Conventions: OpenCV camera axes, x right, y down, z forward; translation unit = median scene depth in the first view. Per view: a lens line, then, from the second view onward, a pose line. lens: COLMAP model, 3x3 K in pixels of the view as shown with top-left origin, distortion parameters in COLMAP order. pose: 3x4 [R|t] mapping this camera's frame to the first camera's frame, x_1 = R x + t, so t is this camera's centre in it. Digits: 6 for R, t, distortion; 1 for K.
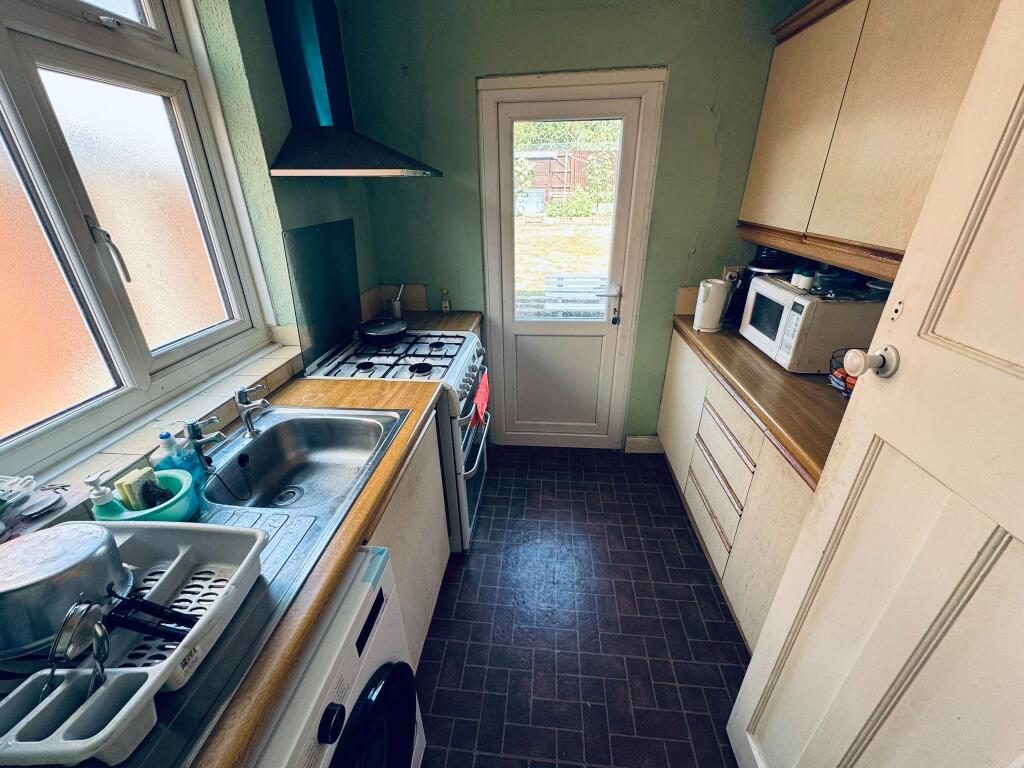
lens RADIAL K [[411.6, 0, 510.9], [0, 411.6, 383.7], [0, 0, 1]] dist [-0.000506, 0.000068]
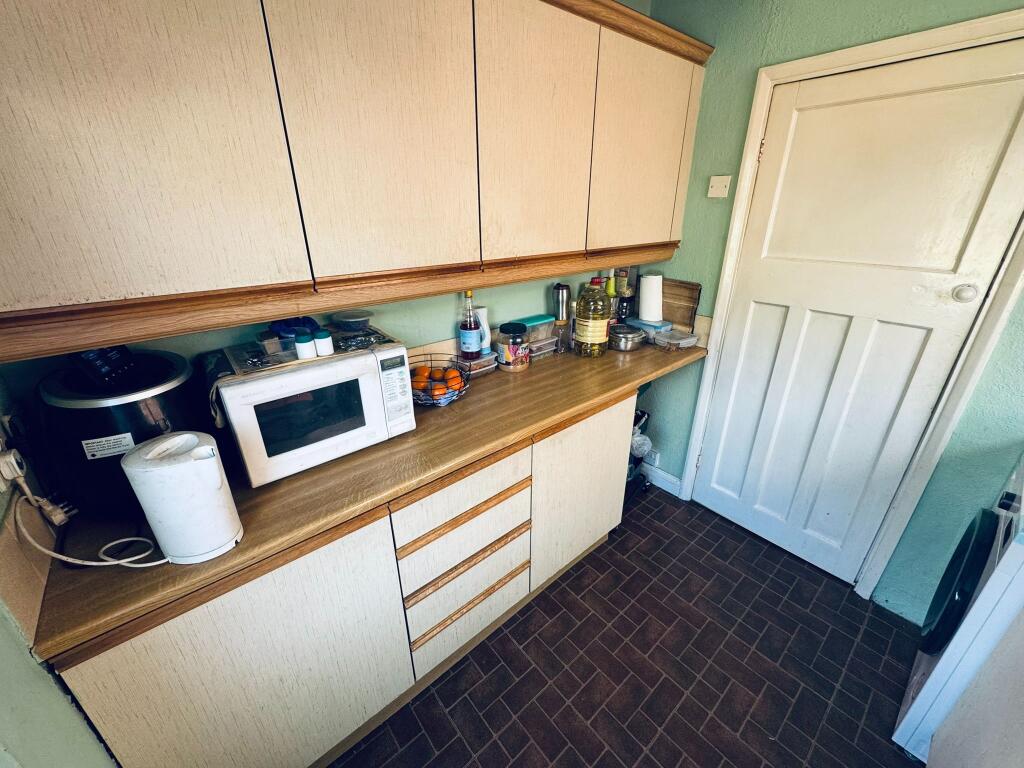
lens RADIAL K [[411.6, 0, 510.9], [0, 411.6, 383.7], [0, 0, 1]] dist [-0.000506, 0.000068]
pose [[-0.716019, -0.257900, 0.648694, 0.026359], [0.315208, 0.709687, 0.630070, -0.499222], [-0.622865, 0.655616, -0.426857, 1.061441]]
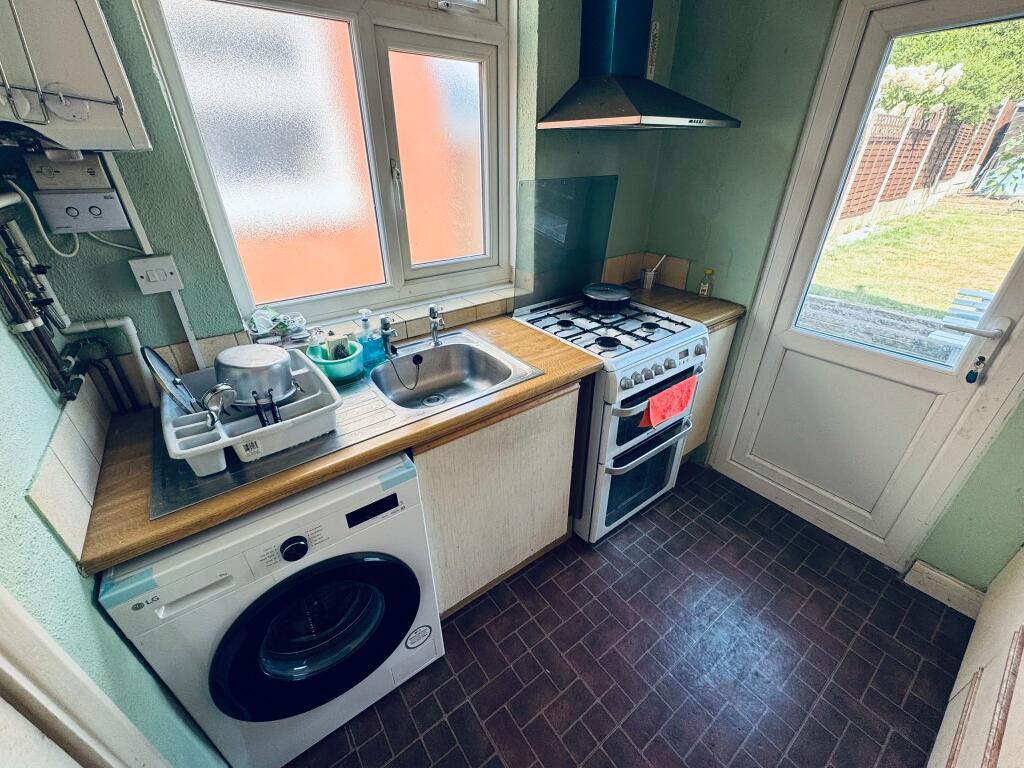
lens RADIAL K [[411.6, 0, 510.9], [0, 411.6, 383.7], [0, 0, 1]] dist [-0.000506, 0.000068]
pose [[0.668413, 0.368240, -0.646237, 0.268832], [-0.325852, 0.926004, 0.190624, -0.055999], [0.668614, 0.083162, 0.738945, 0.173767]]
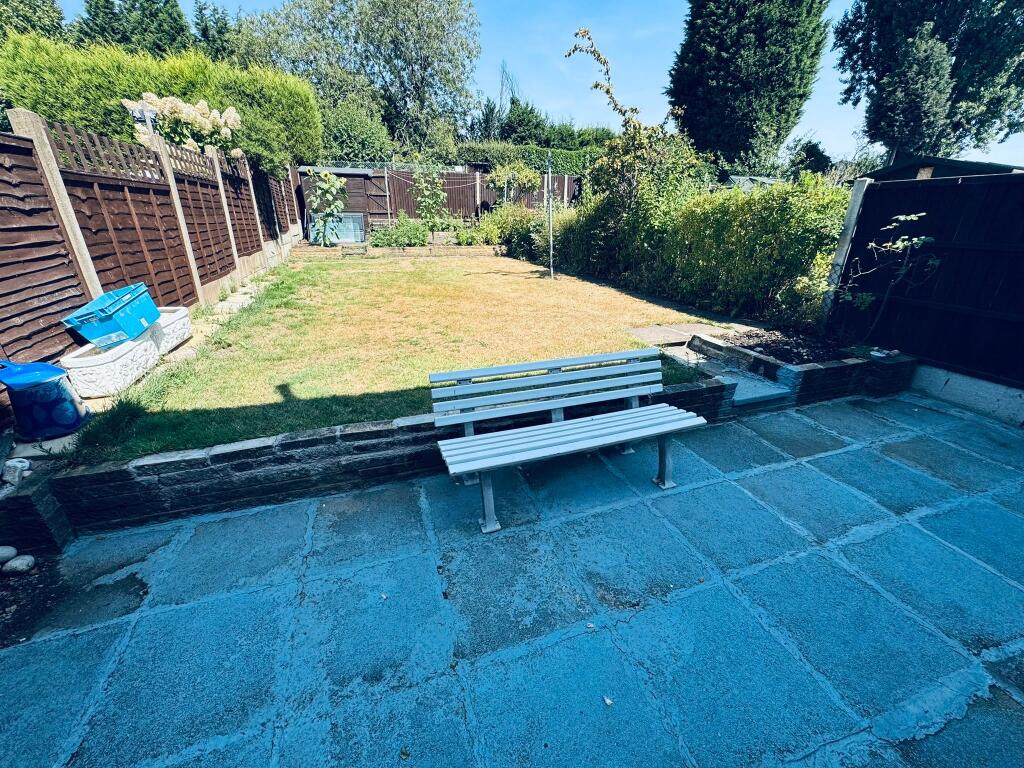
lens RADIAL K [[411.6, 0, 510.9], [0, 411.6, 383.7], [0, 0, 1]] dist [-0.000506, 0.000068]
pose [[0.916118, -0.134596, 0.377639, 0.007491], [0.159801, 0.986490, -0.036062, -0.719603], [-0.367683, 0.093384, 0.925250, 1.851352]]
